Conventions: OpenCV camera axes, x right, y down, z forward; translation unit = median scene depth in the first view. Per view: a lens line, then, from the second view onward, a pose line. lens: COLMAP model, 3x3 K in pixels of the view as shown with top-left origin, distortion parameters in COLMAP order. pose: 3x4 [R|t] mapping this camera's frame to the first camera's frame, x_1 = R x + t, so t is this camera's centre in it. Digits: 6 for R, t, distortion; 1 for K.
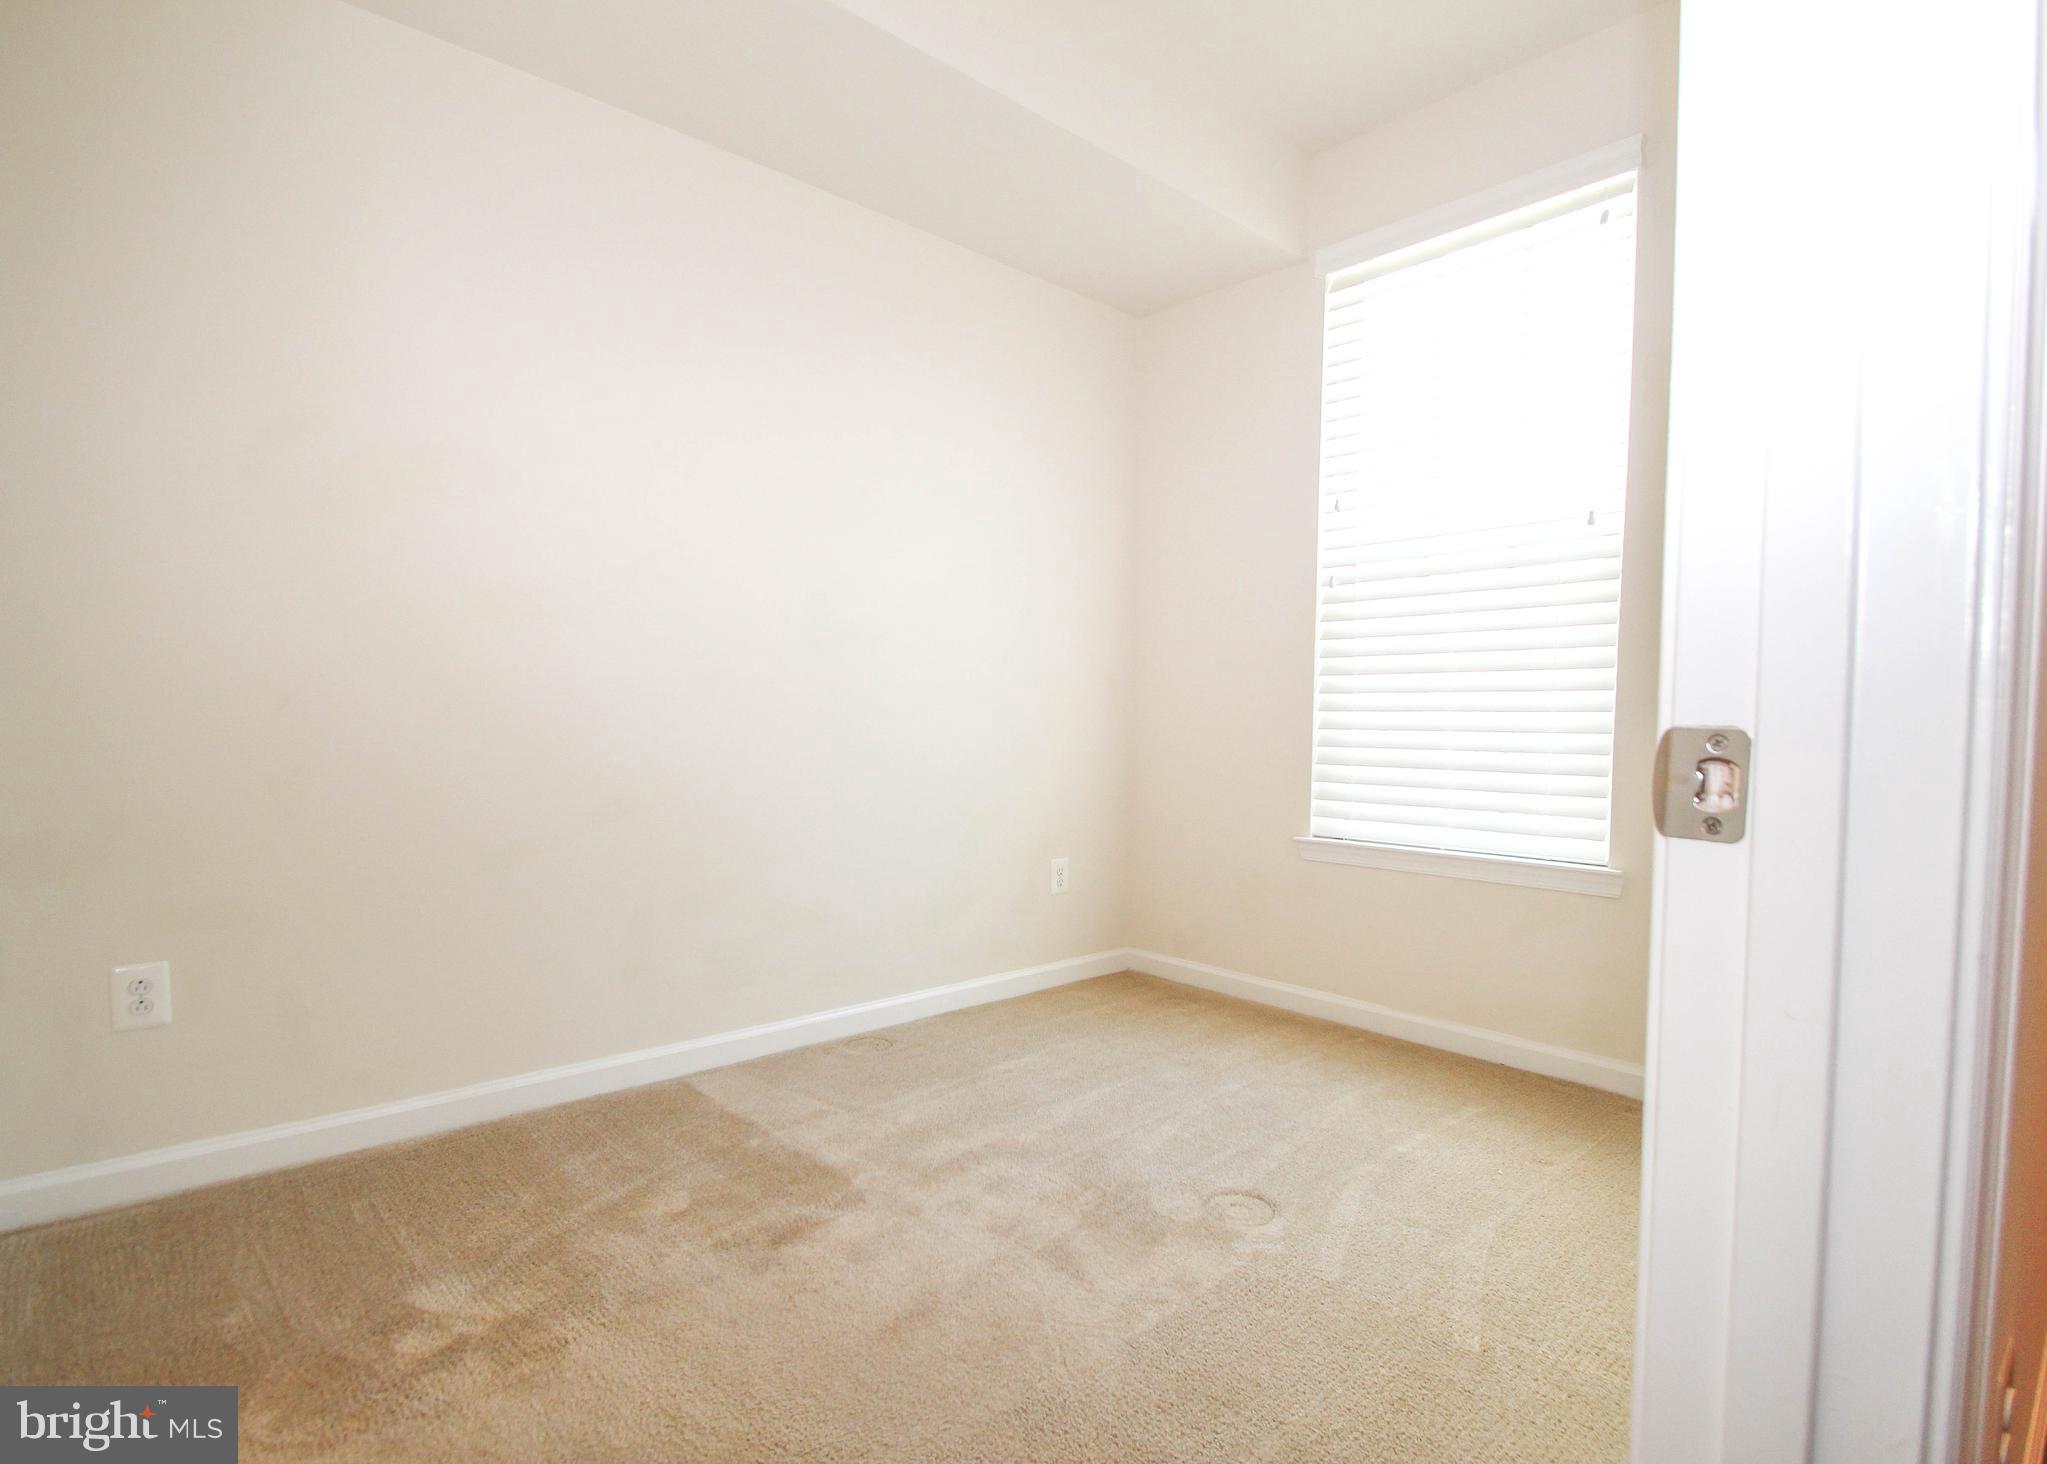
lens RADIAL K [[992.6, 0, 1025.2], [0, 992.6, 736.0], [0, 0, 1]] dist [-0.003687, -0.000601]
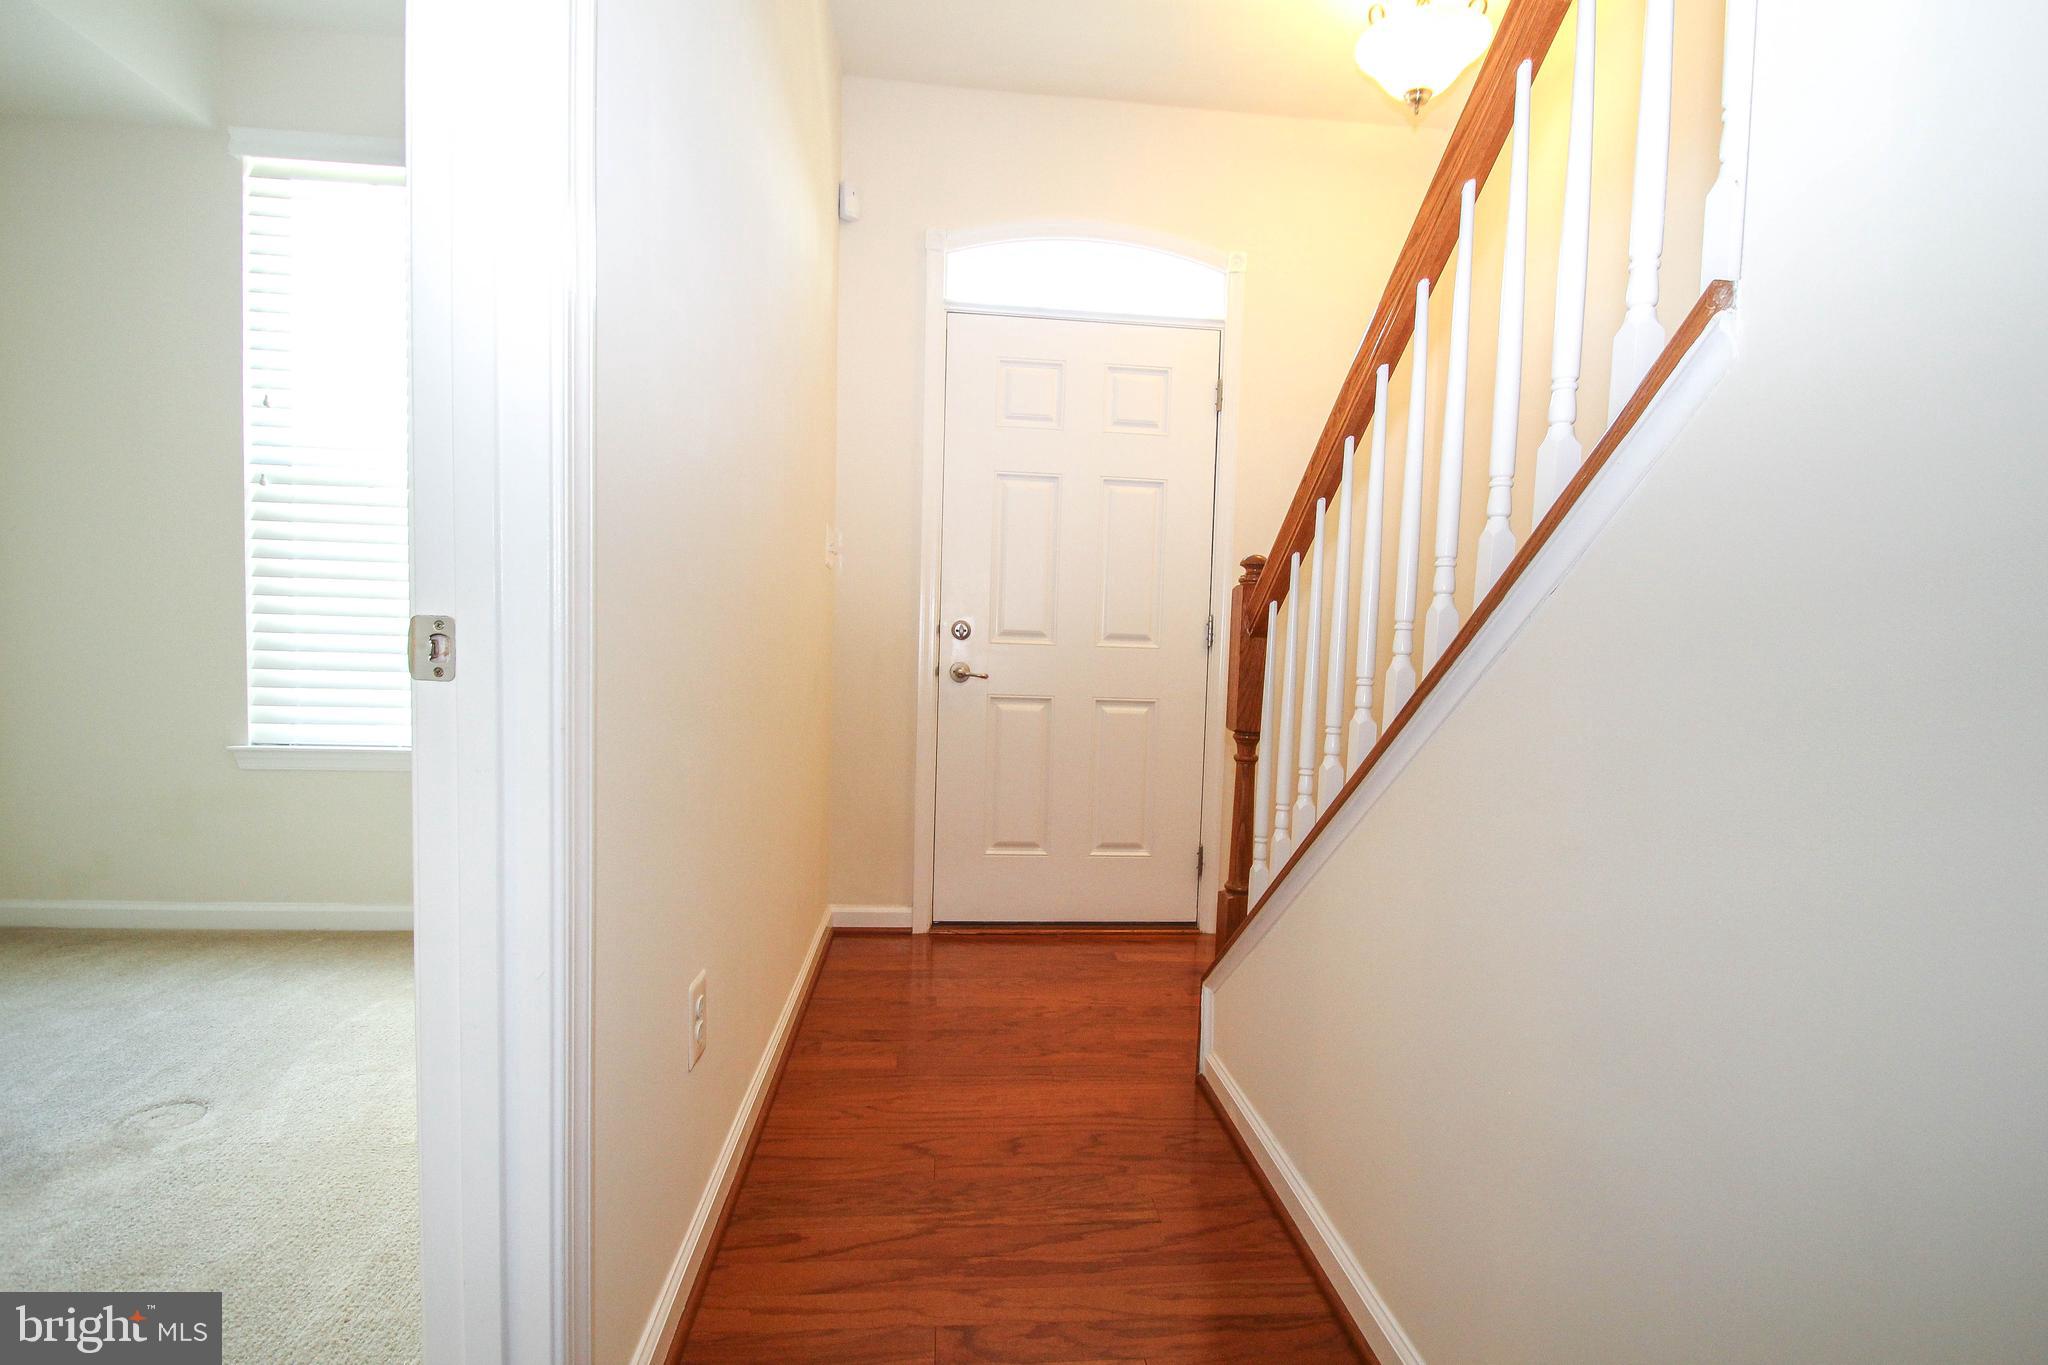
lens RADIAL K [[989.8, 0, 1037.8], [0, 989.8, 687.7], [0, 0, 1]] dist [-0.018928, -0.000098]
pose [[0.594574, -0.043835, 0.802845, -0.015986], [0.009496, 0.998826, 0.047503, 0.009593], [-0.803985, -0.020620, 0.594292, -0.190054]]
